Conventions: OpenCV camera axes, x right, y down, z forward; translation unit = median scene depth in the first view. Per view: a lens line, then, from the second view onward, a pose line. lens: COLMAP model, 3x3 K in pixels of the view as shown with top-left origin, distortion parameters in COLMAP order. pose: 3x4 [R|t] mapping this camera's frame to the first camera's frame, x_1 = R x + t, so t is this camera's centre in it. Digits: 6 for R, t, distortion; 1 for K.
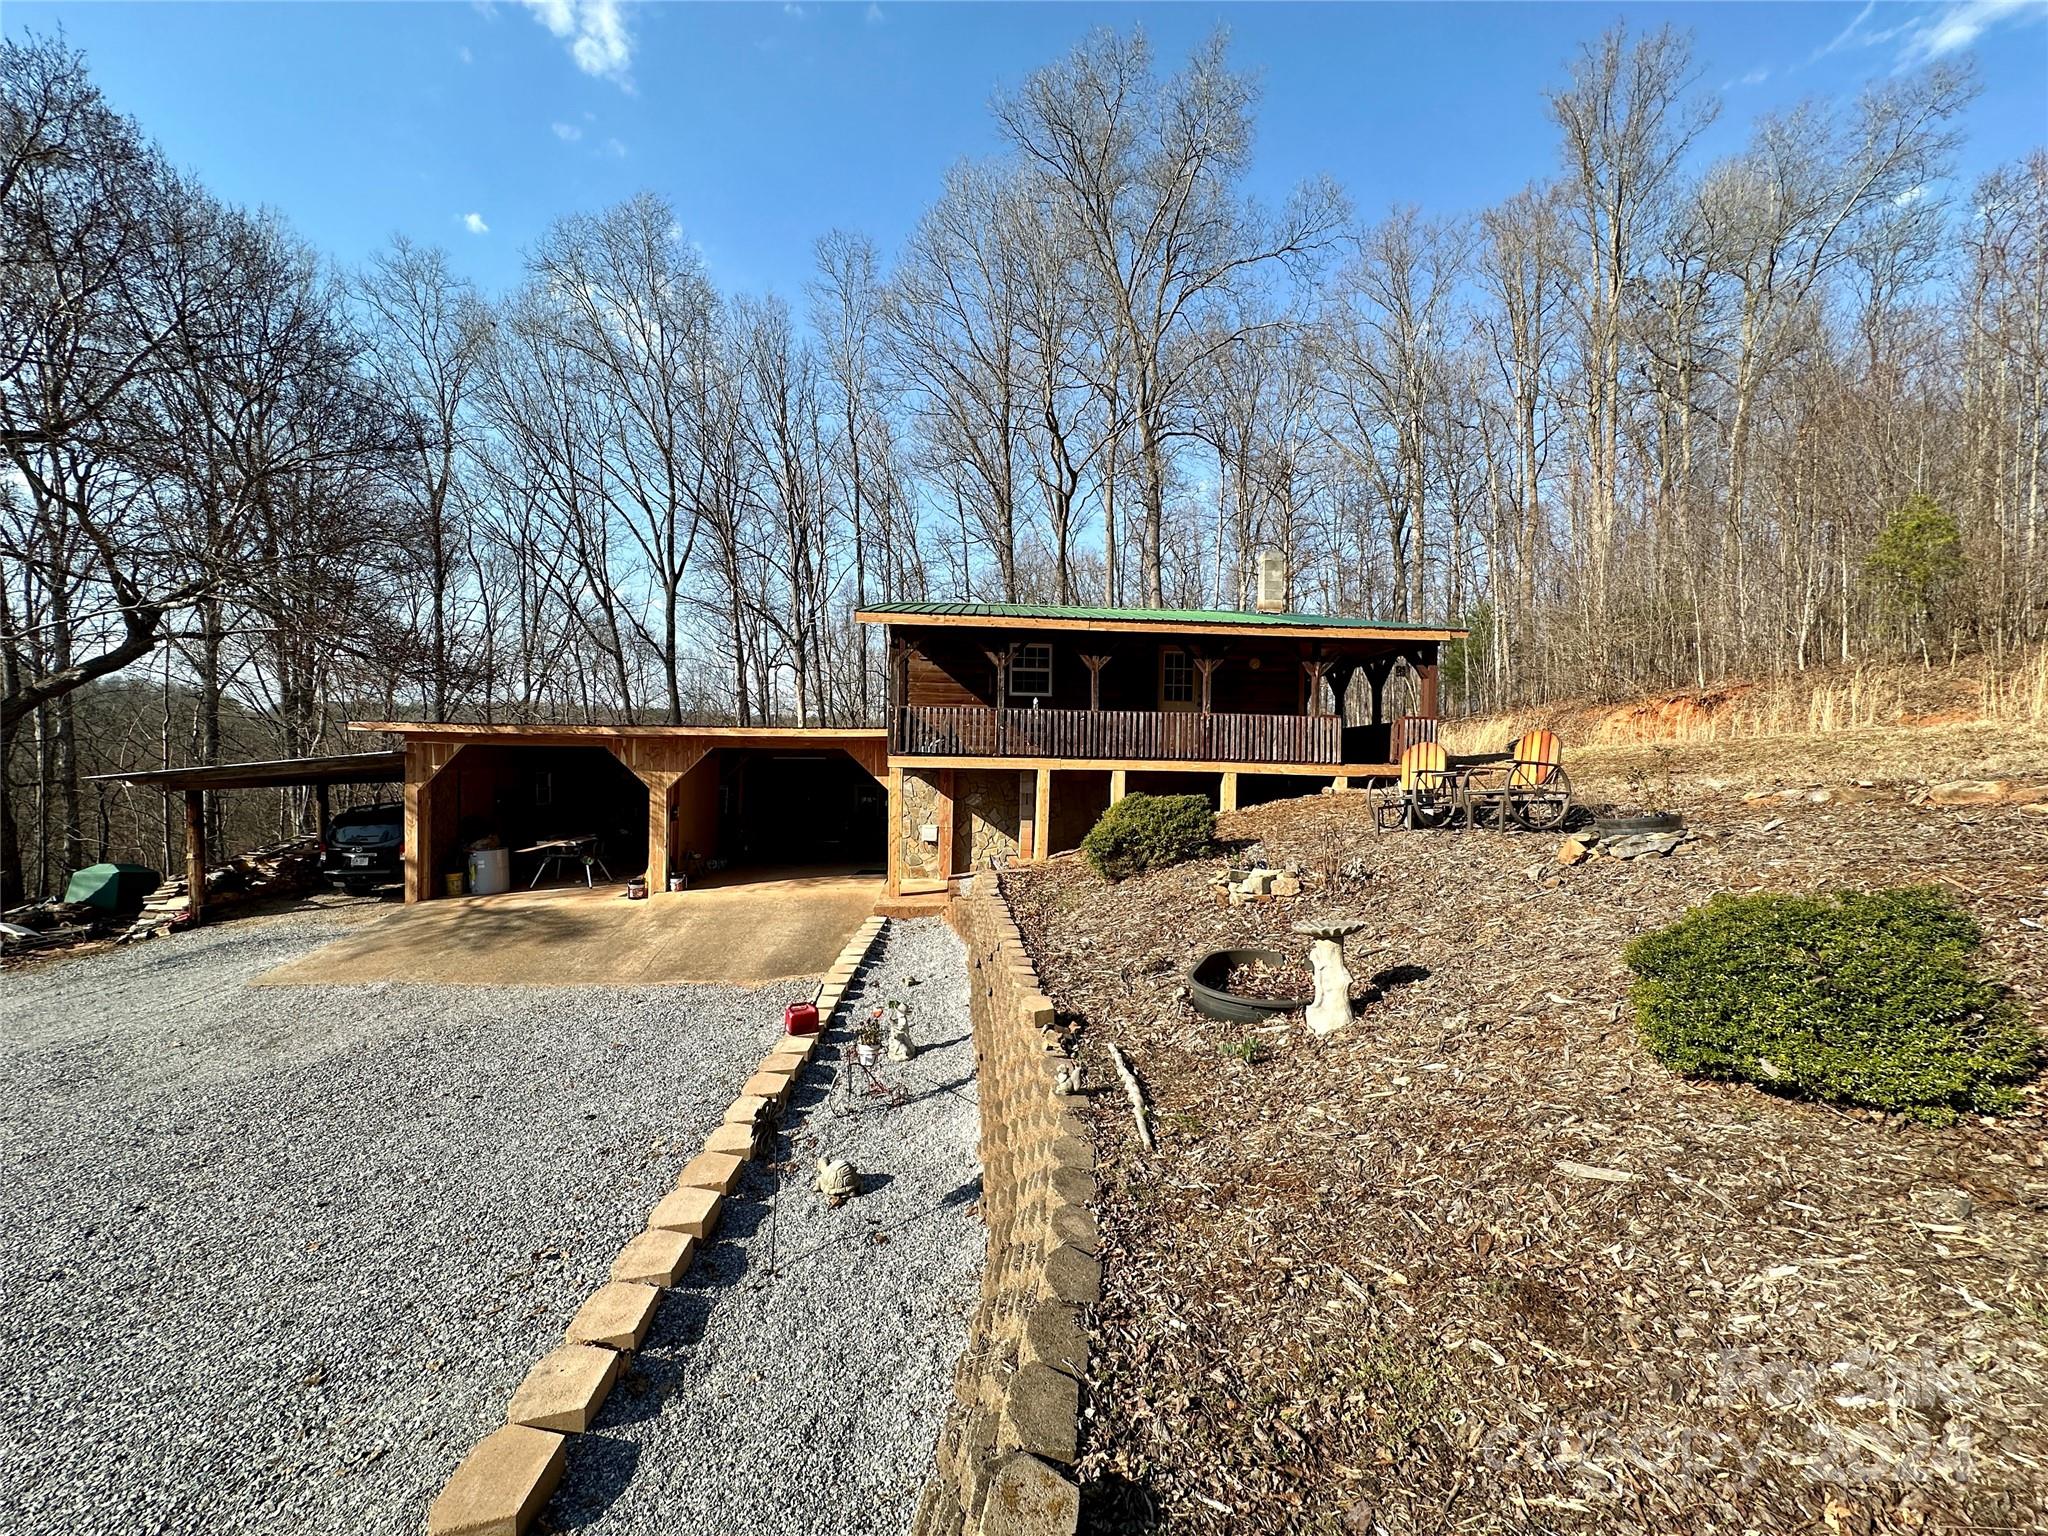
lens RADIAL K [[817.8, 0, 1031.6], [0, 817.8, 763.0], [0, 0, 1]] dist [-0.000300, 0.000334]
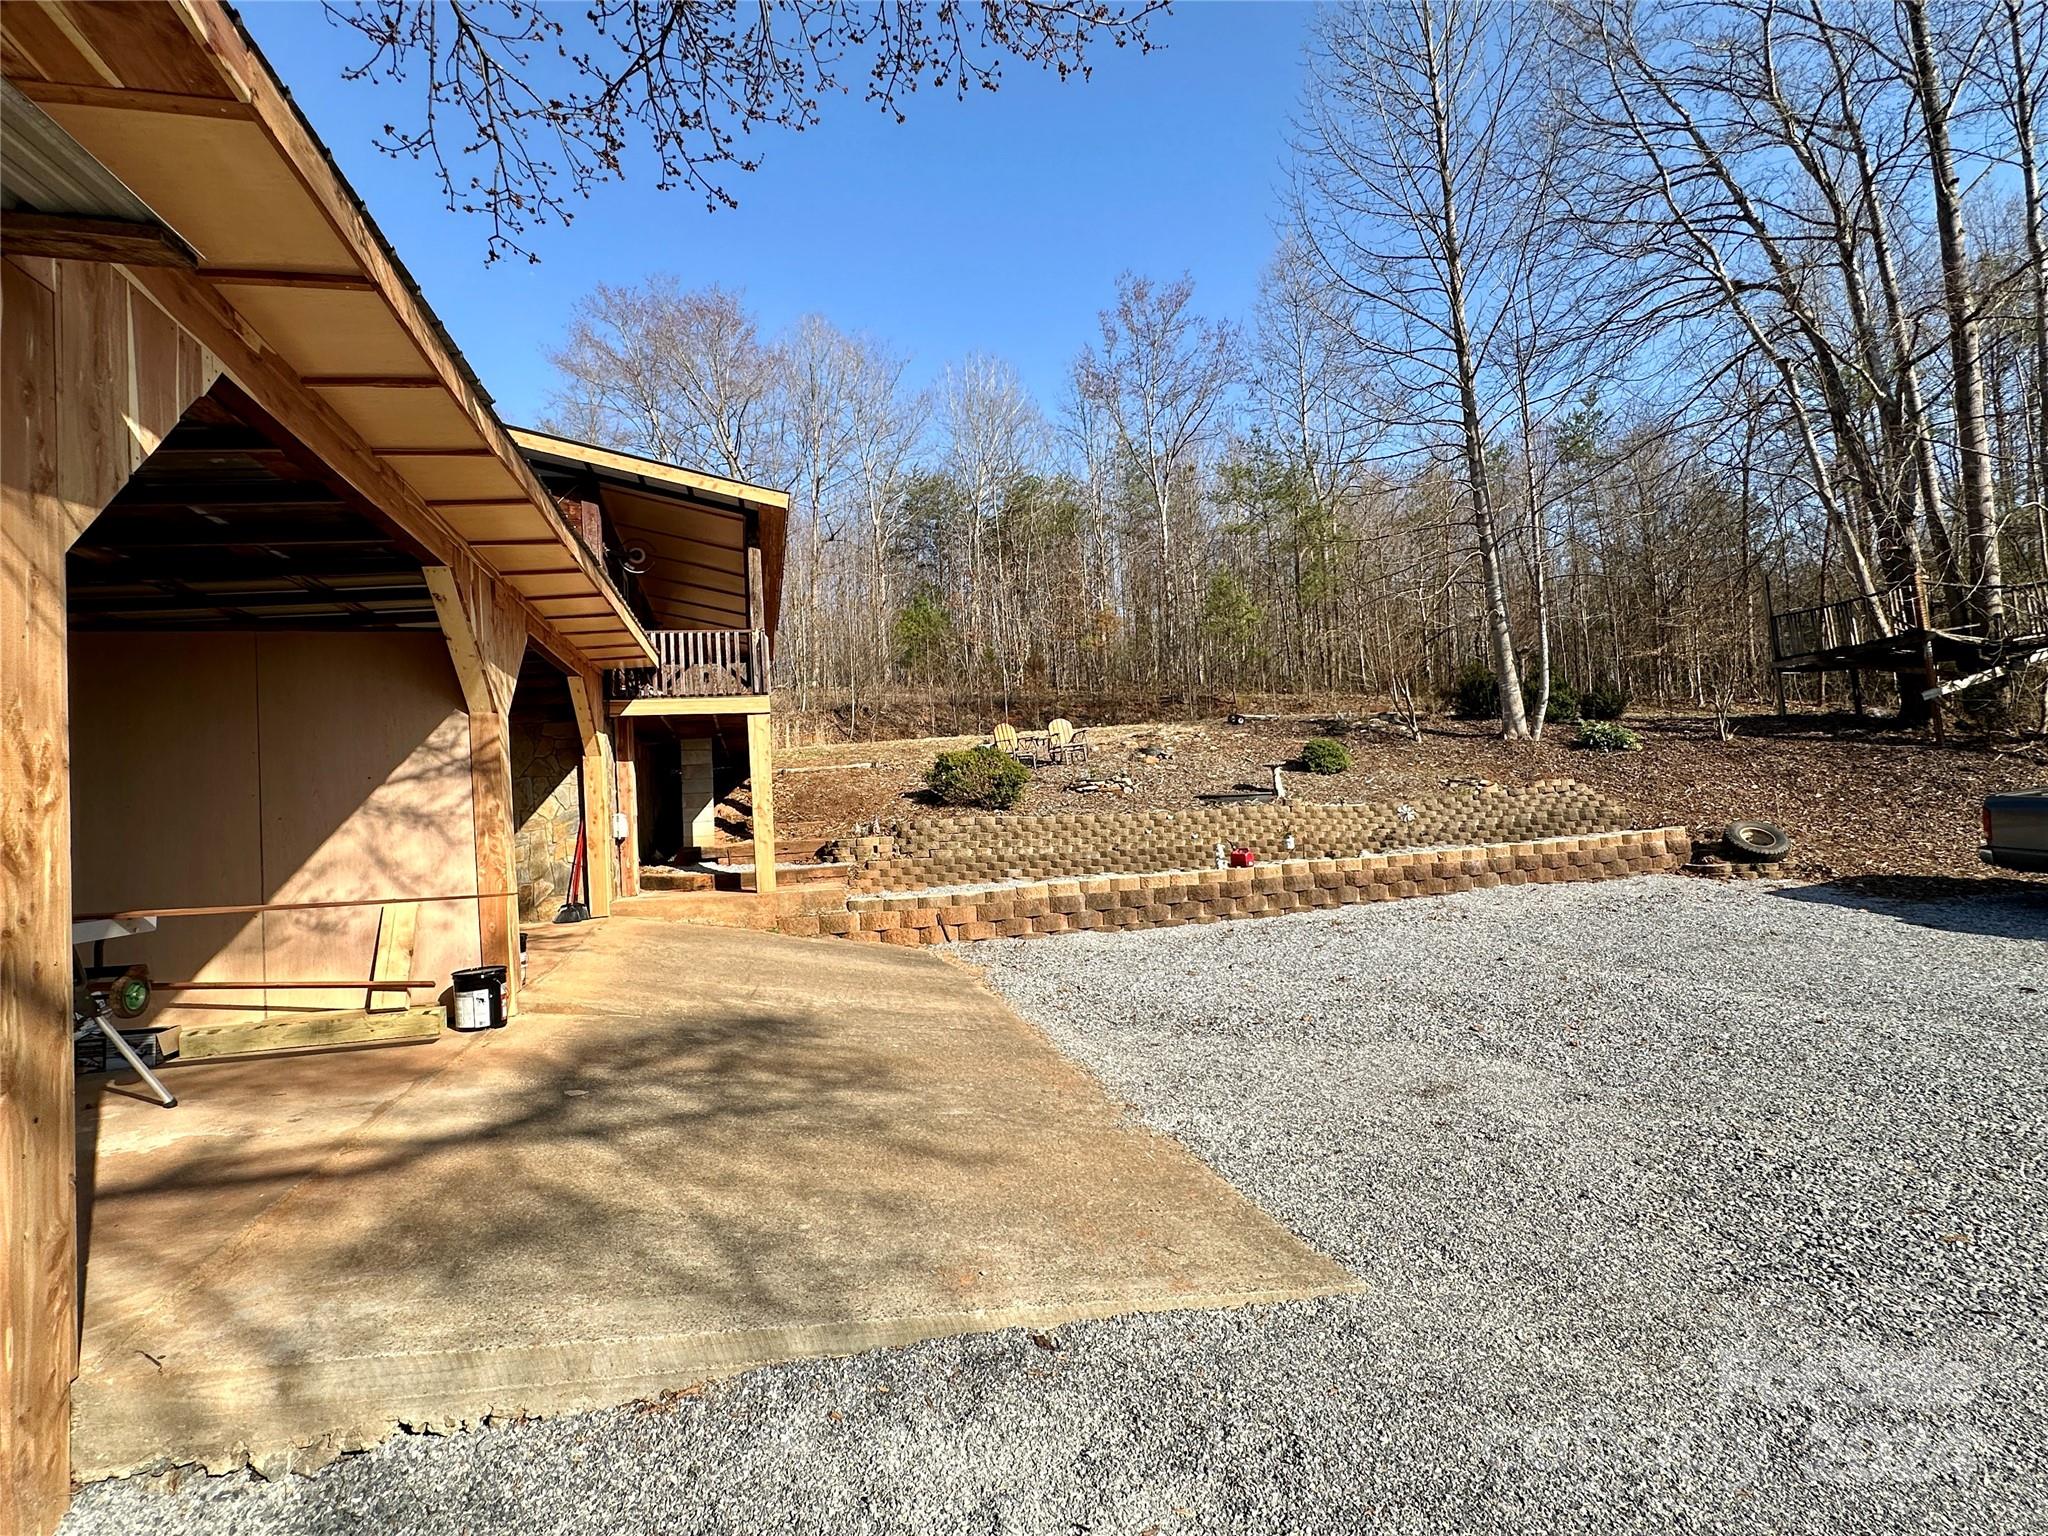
lens RADIAL K [[931.7, 0, 1021.5], [0, 931.7, 771.9], [0, 0, 1]] dist [0.001250, 0.000424]
pose [[-0.223352, 0.039579, 0.973934, -0.921177], [0.059771, 0.997851, -0.026844, 0.083358], [-0.972904, 0.052218, -0.225238, 0.866924]]
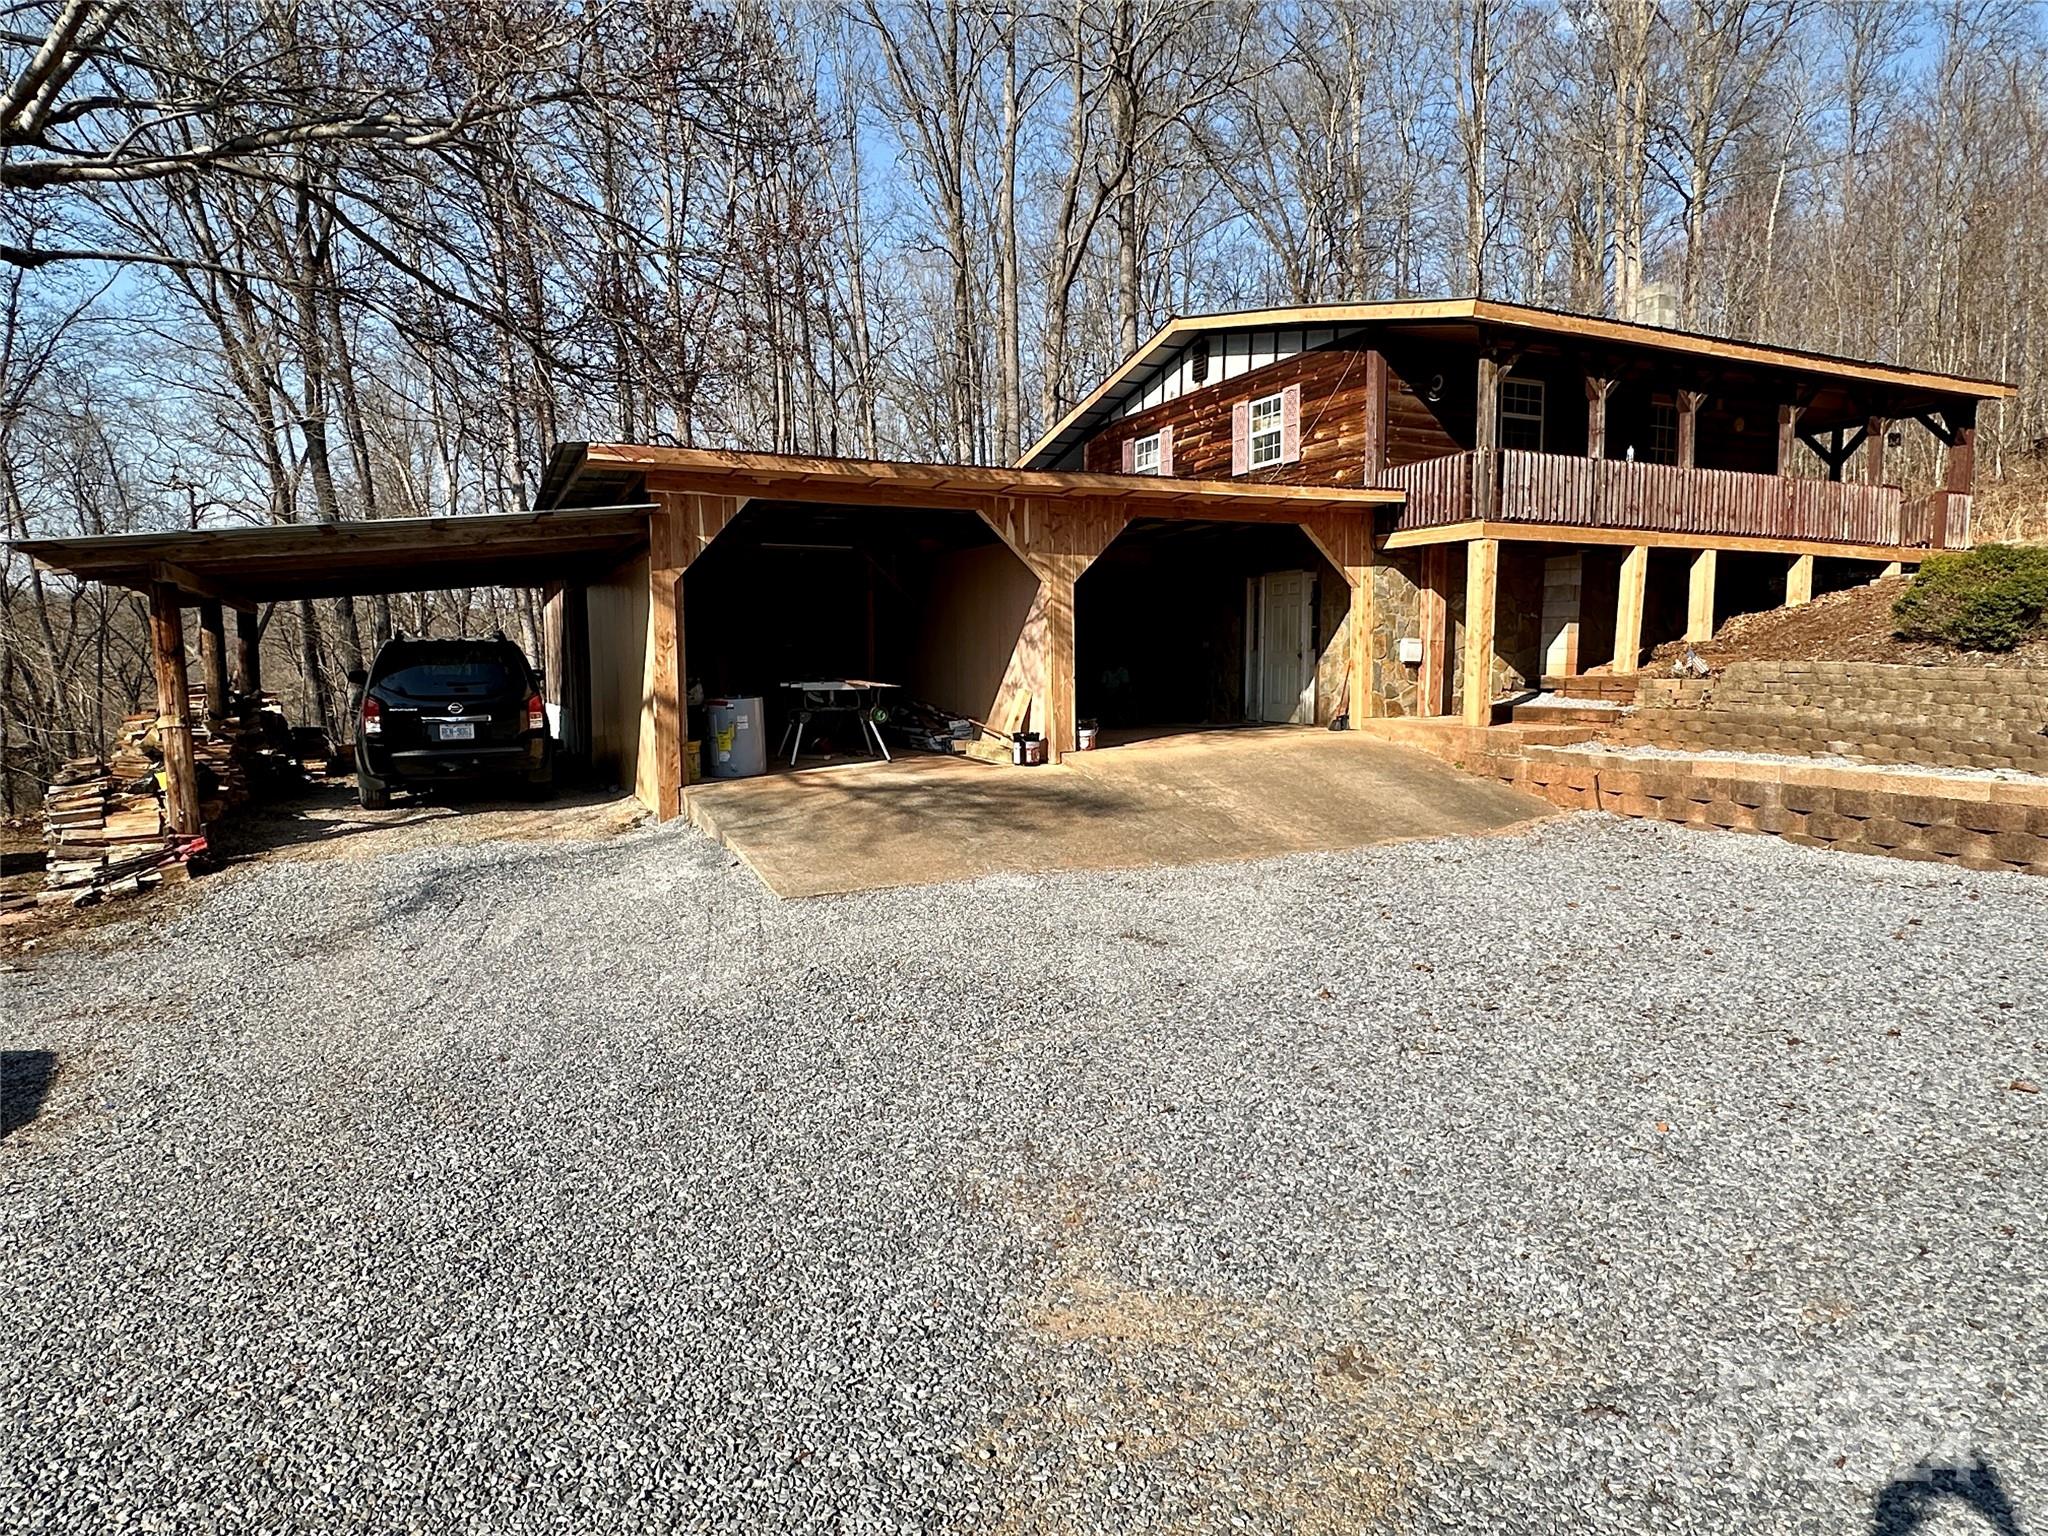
lens RADIAL K [[1270.1, 0, 1036.9], [0, 1270.1, 780.8], [0, 0, 1]] dist [0.000712, -0.002688]
pose [[0.923716, -0.055969, 0.378966, -0.838493], [0.021118, 0.995205, 0.095505, 0.087724], [-0.382494, -0.080217, 0.920469, 0.129180]]
